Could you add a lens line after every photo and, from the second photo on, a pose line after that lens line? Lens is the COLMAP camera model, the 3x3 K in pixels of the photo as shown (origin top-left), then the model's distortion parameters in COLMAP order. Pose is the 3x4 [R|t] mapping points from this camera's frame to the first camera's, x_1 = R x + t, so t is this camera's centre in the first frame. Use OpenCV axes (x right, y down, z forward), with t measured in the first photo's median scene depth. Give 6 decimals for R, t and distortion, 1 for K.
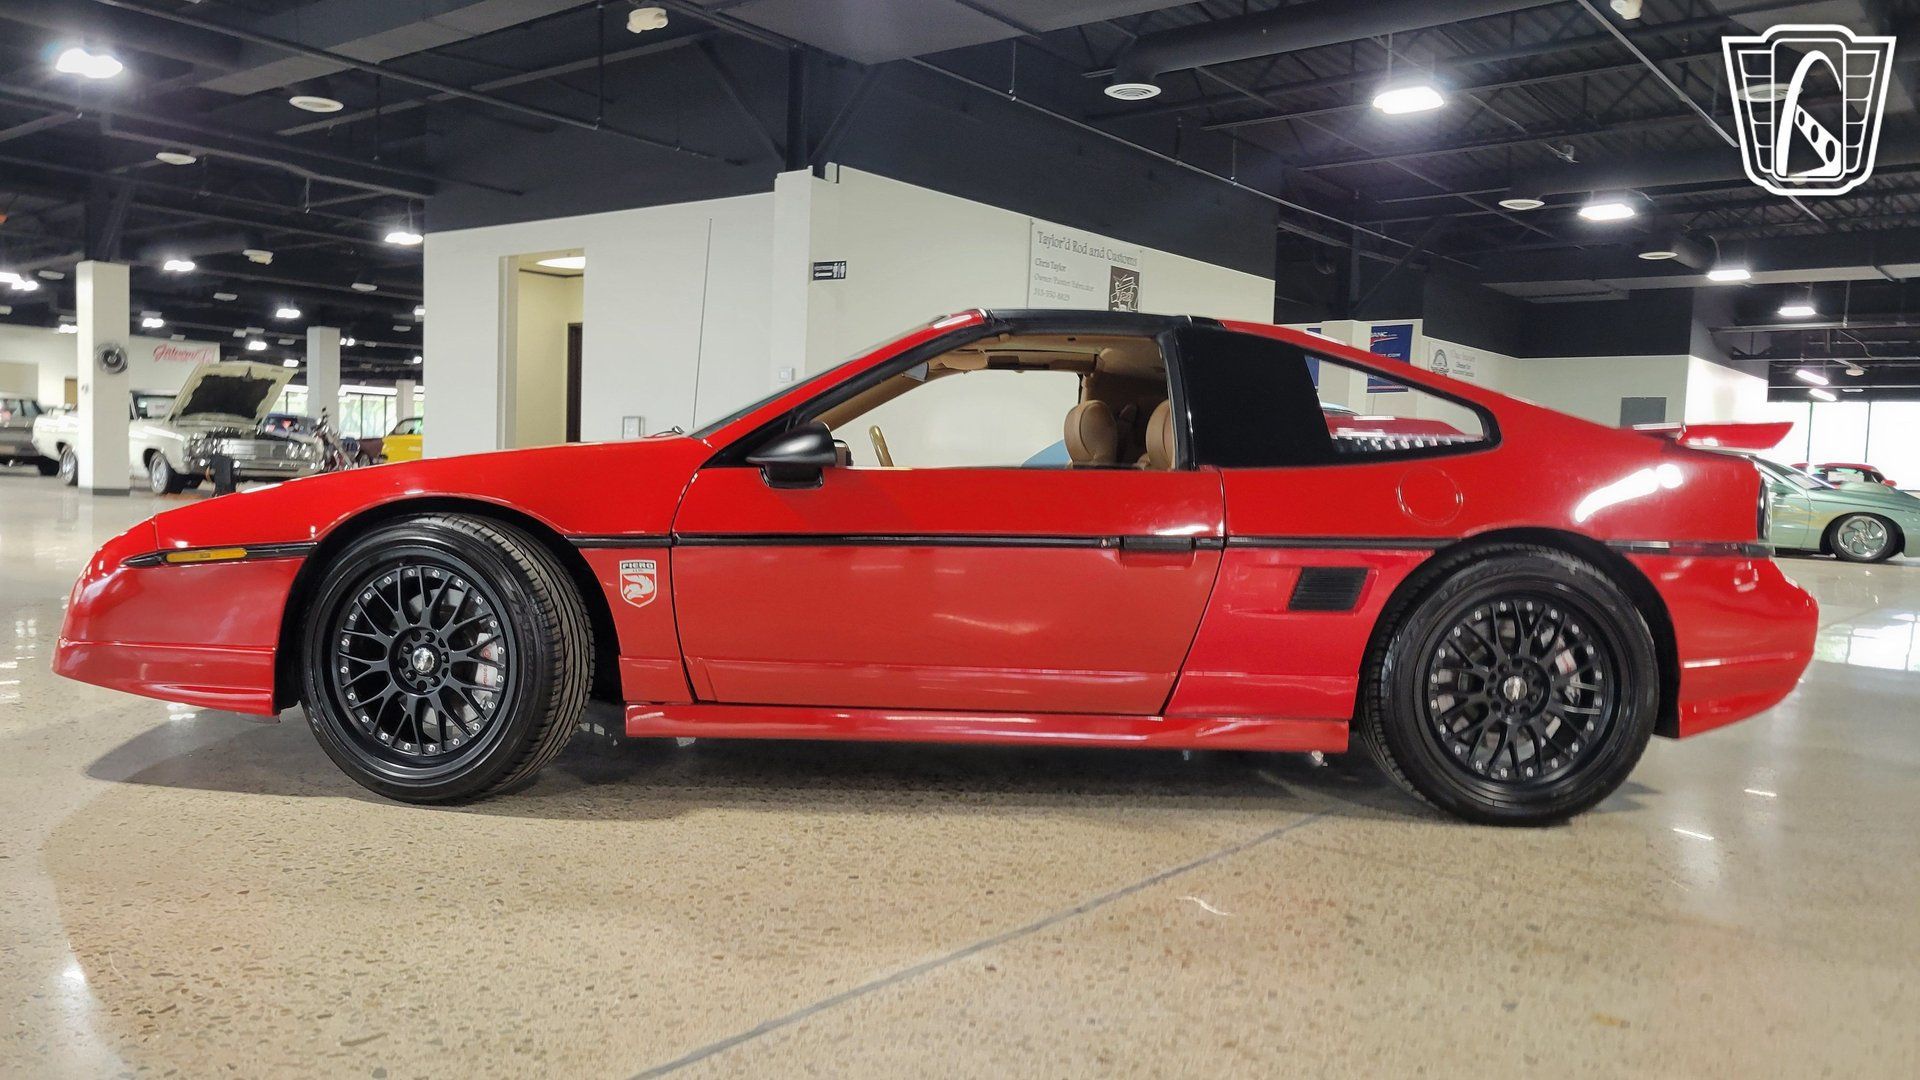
lens RADIAL K [[1443.1, 0, 950.4], [0, 1443.1, 560.4], [0, 0, 1]] dist [0.057853, -0.041576]
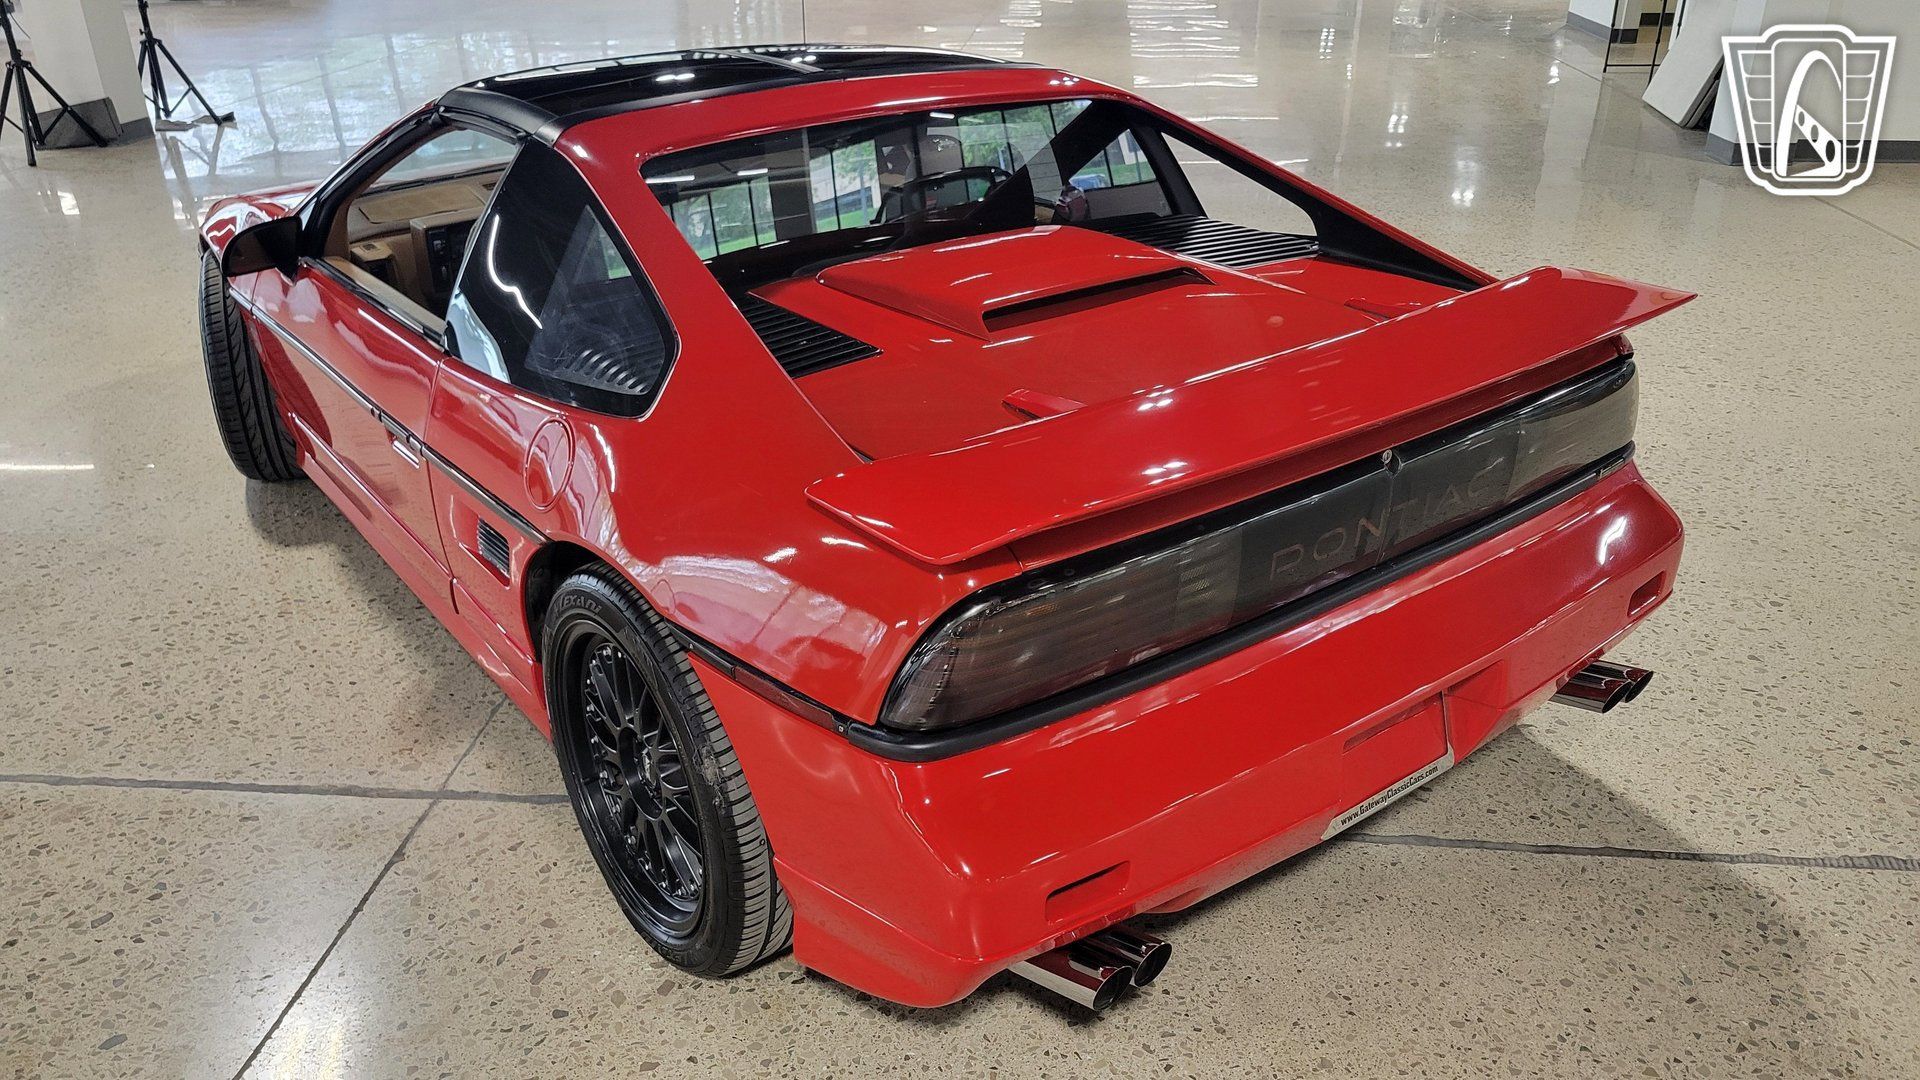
lens RADIAL K [[1443.1, 0, 977.4], [0, 1443.1, 530.2], [0, 0, 1]] dist [0.057853, -0.041576]
pose [[0.562000, 0.319552, -0.762917, 0.995388], [-0.028002, 0.929180, 0.368565, -0.278004], [0.826663, -0.185770, 0.531147, 0.828706]]
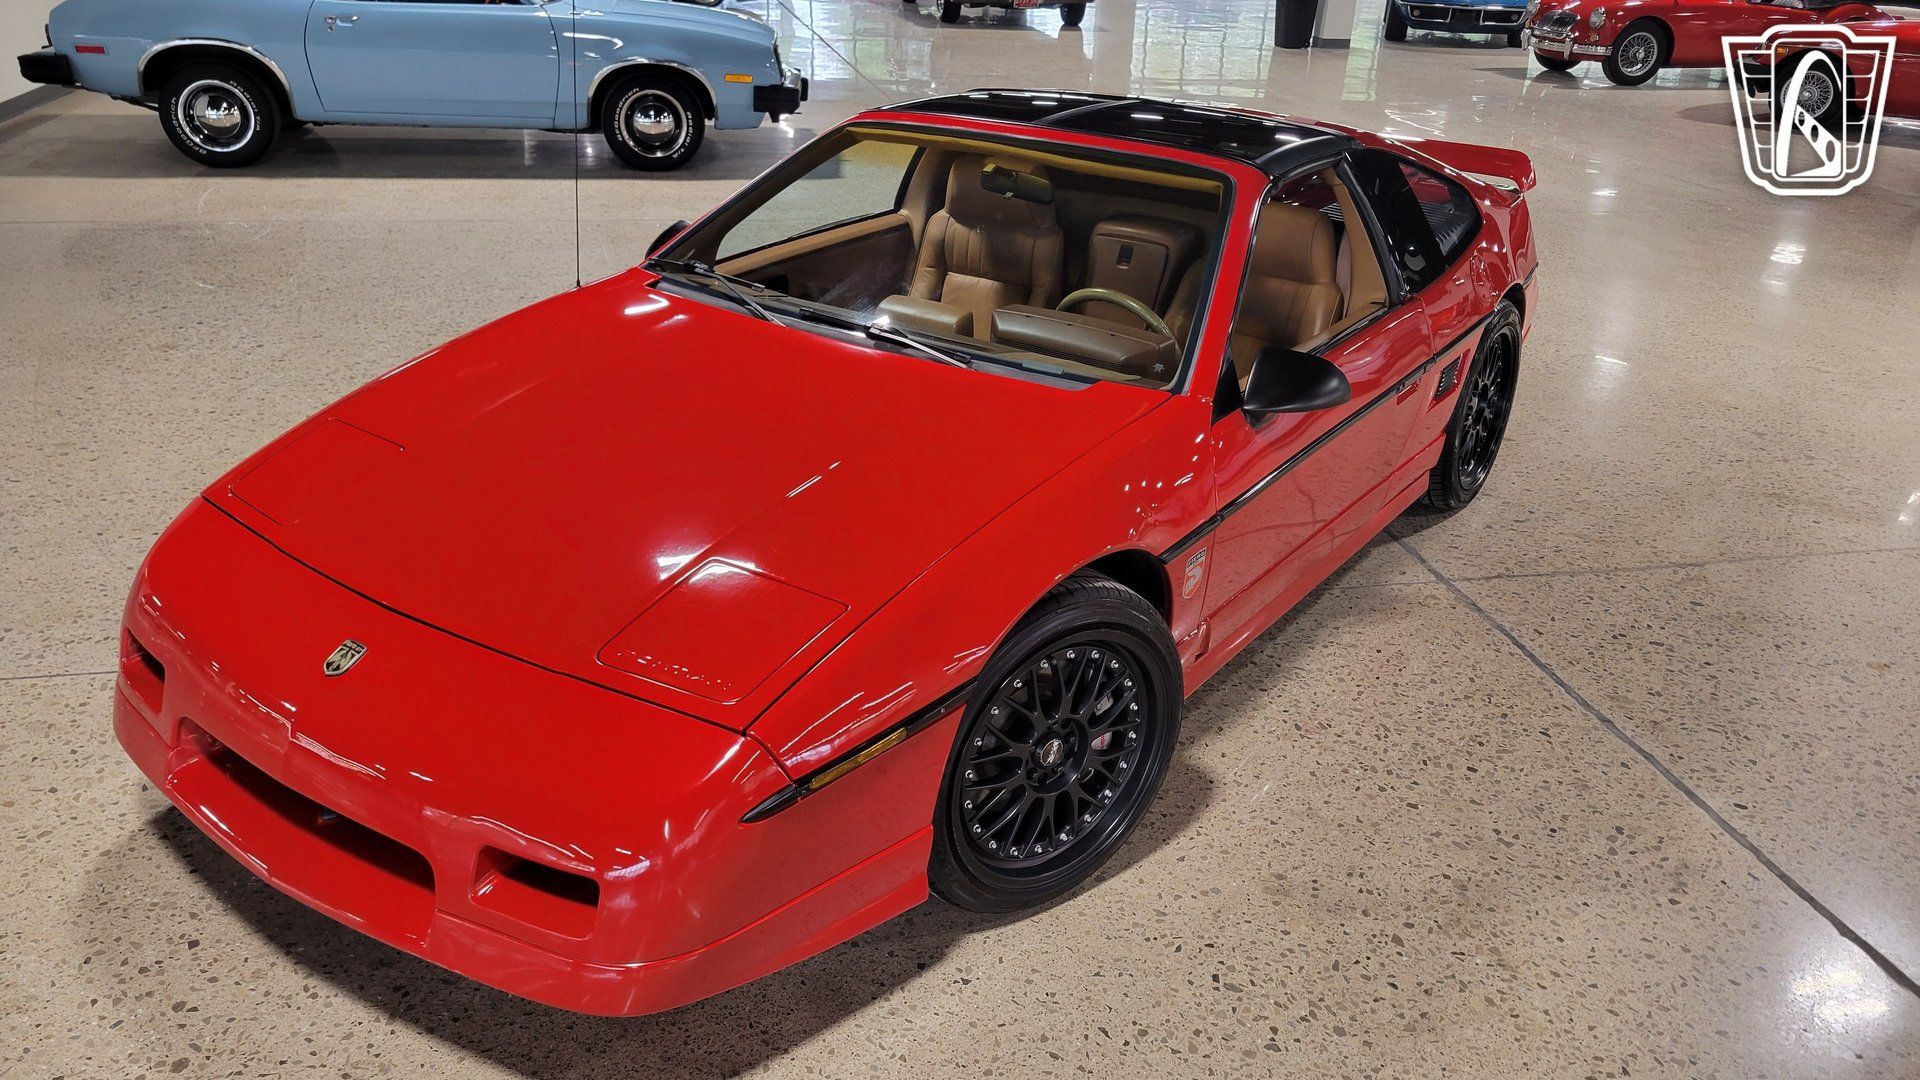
lens RADIAL K [[1443.1, 0, 964.7], [0, 1443.1, 539.6], [0, 0, 1]] dist [0.057853, -0.041576]
pose [[0.623567, -0.335120, 0.706300, -0.923785], [0.034357, 0.914336, 0.403496, -0.368296], [-0.781015, -0.227340, 0.581663, 0.590923]]
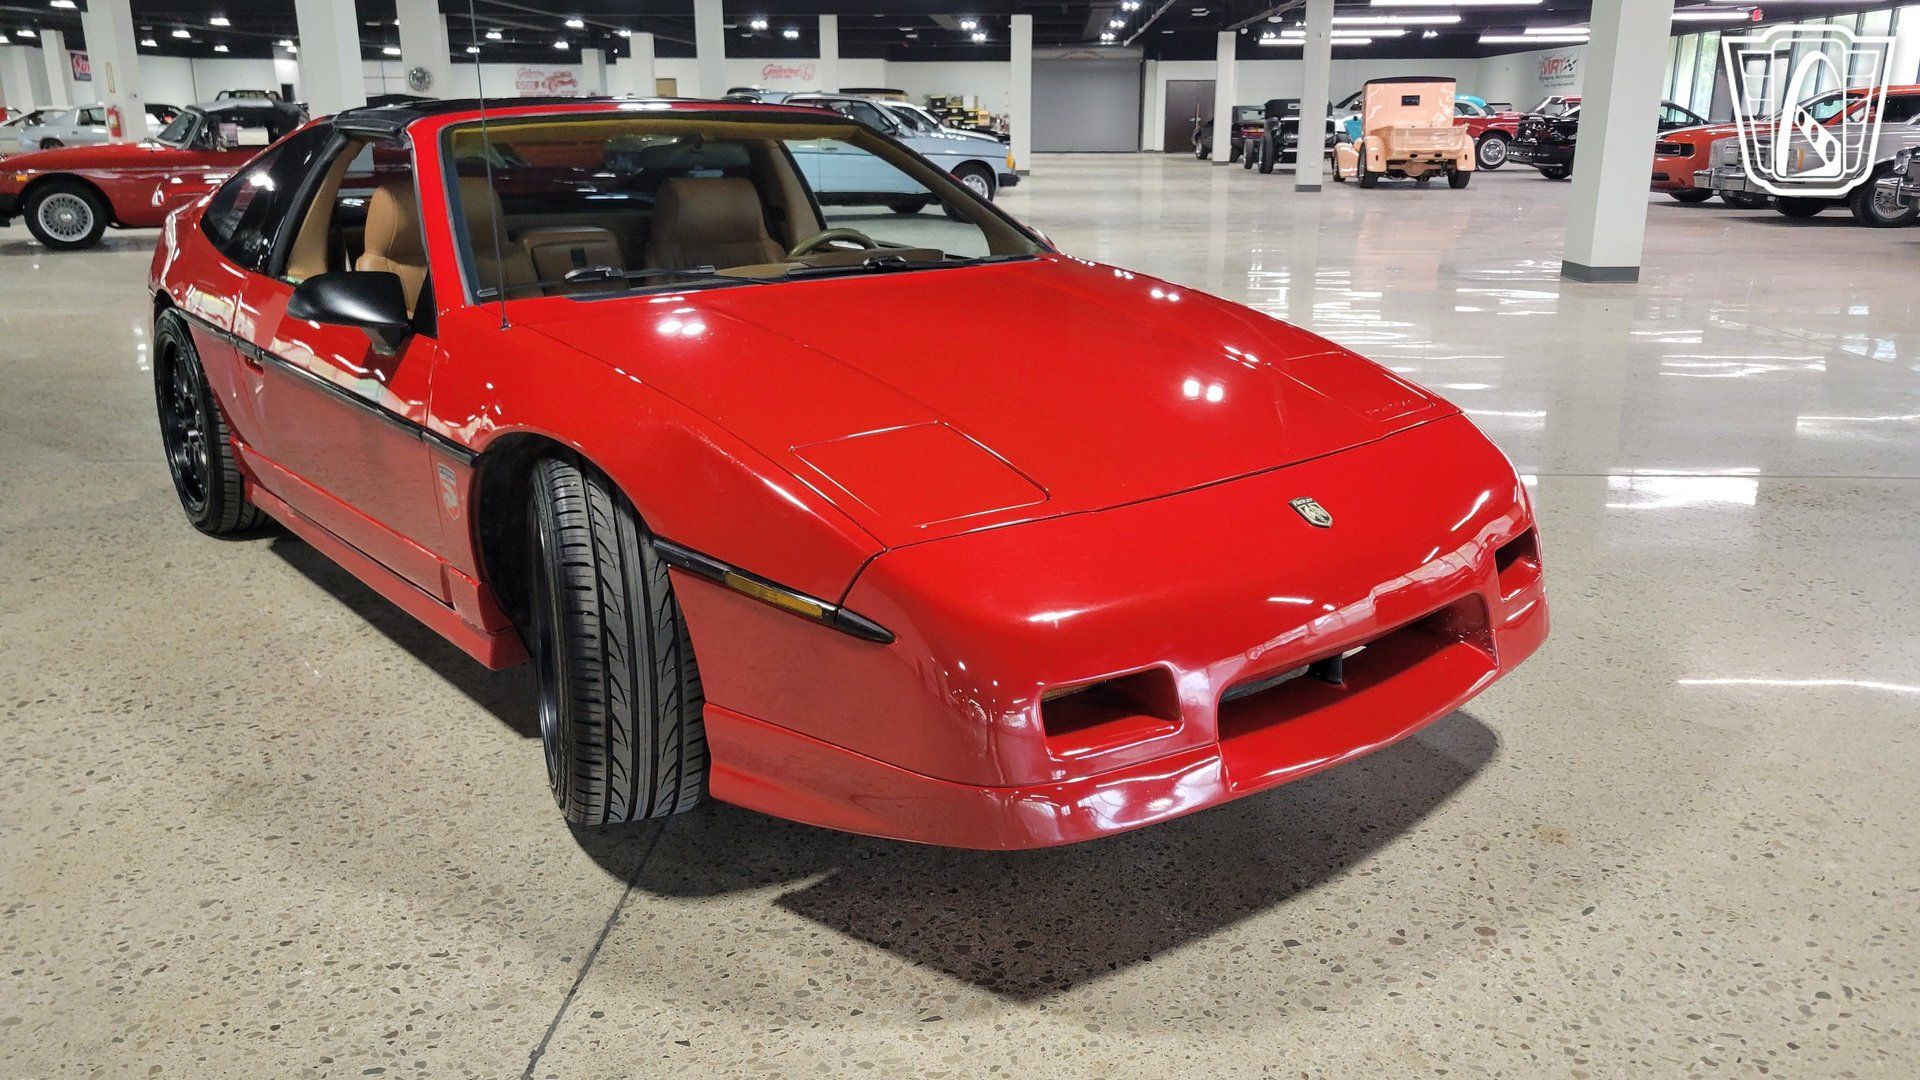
lens RADIAL K [[1443.1, 0, 983.9], [0, 1443.1, 530.1], [0, 0, 1]] dist [0.057853, -0.041576]
pose [[-0.596297, -0.255046, 0.761171, -1.070597], [0.032401, 0.939769, 0.340272, -0.272062], [-0.802110, 0.227566, -0.552117, 1.757159]]
